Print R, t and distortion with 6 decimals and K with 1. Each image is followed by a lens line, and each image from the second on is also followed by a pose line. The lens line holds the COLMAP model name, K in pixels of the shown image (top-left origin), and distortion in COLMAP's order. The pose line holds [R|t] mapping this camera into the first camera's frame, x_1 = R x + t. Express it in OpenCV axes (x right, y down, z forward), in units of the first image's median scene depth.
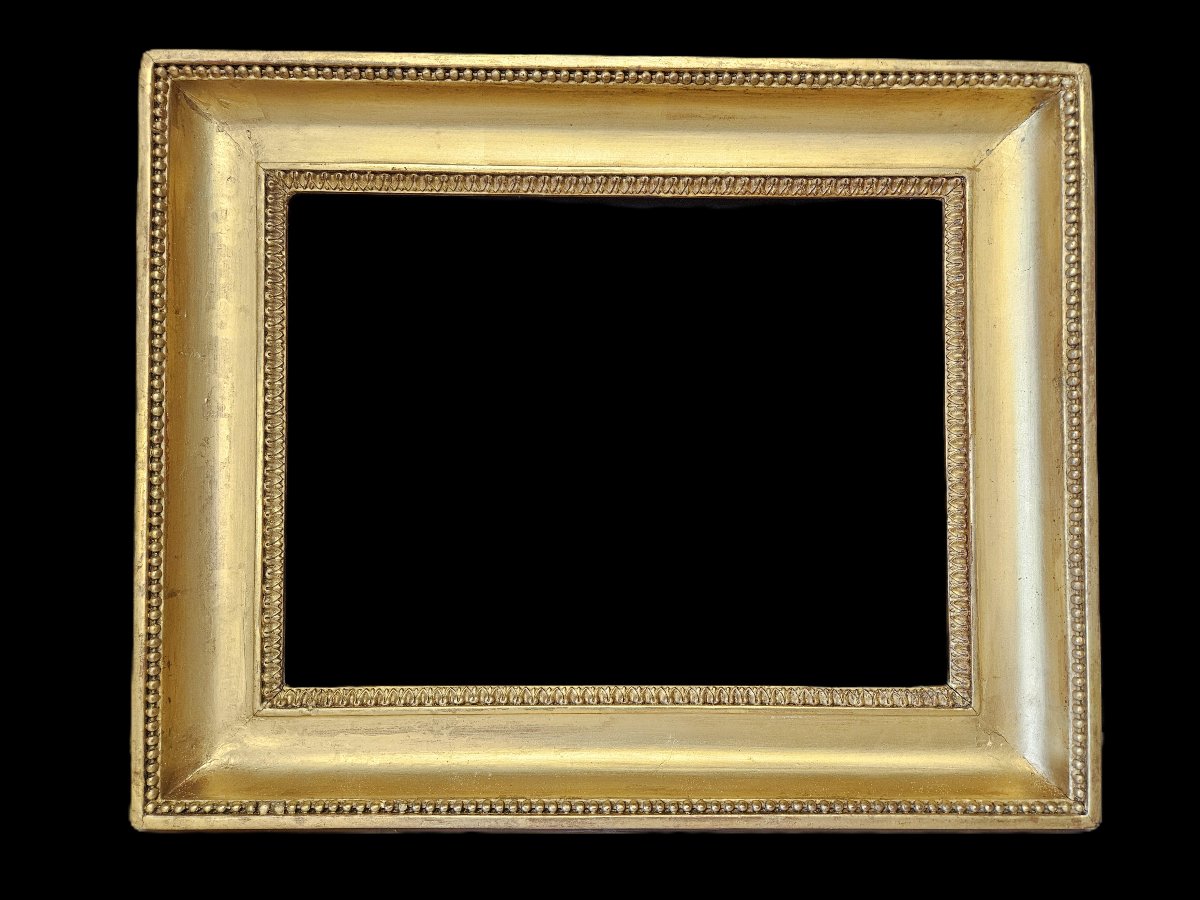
lens RADIAL K [[815.3, 0, 597.8], [0, 815.3, 436.9], [0, 0, 1]] dist [0.027205, -0.010714]
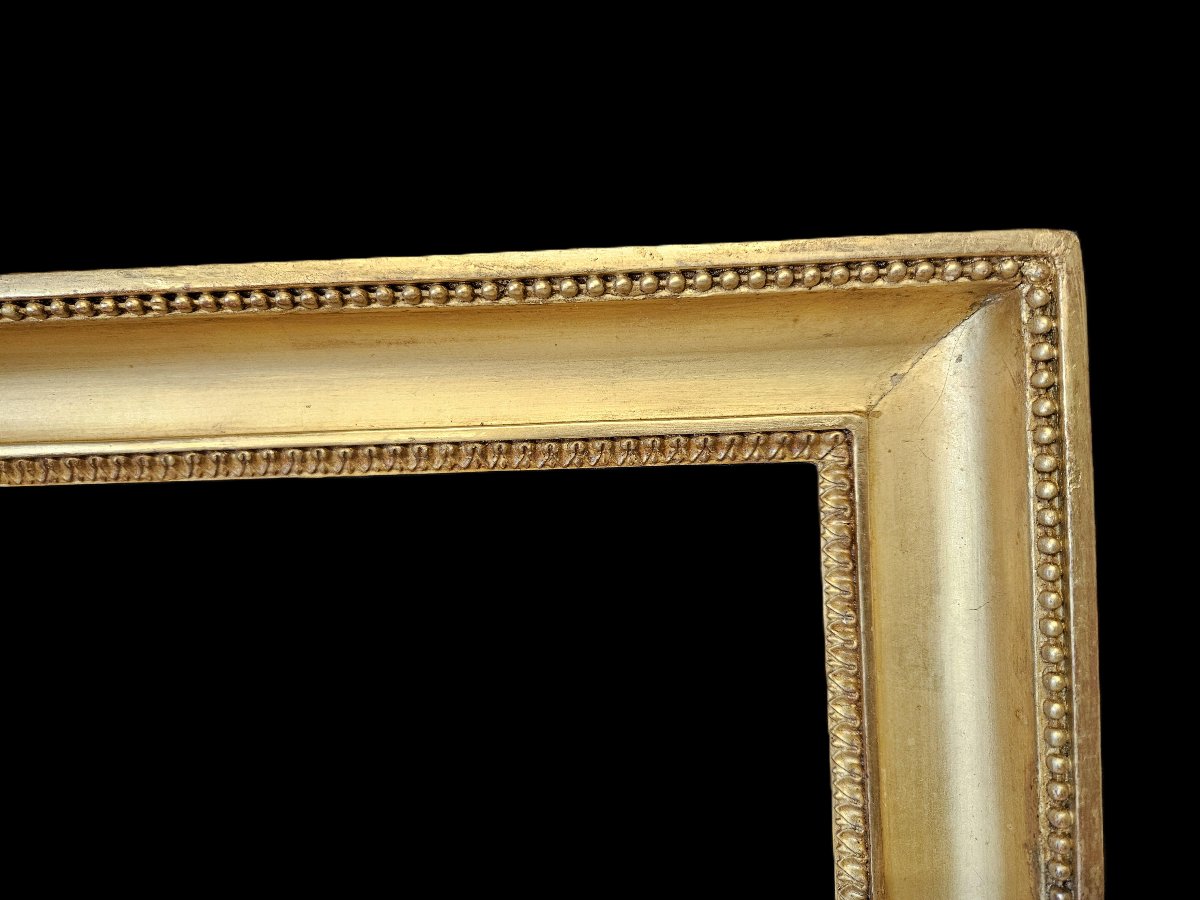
lens RADIAL K [[791.8, 0, 635.1], [0, 791.8, 382.0], [0, 0, 1]] dist [0.026249, -0.015992]
pose [[0.996233, -0.038410, -0.077749, 0.365020], [0.041741, 0.998259, 0.041681, -0.392117], [0.076013, -0.044769, 0.996101, 0.500321]]
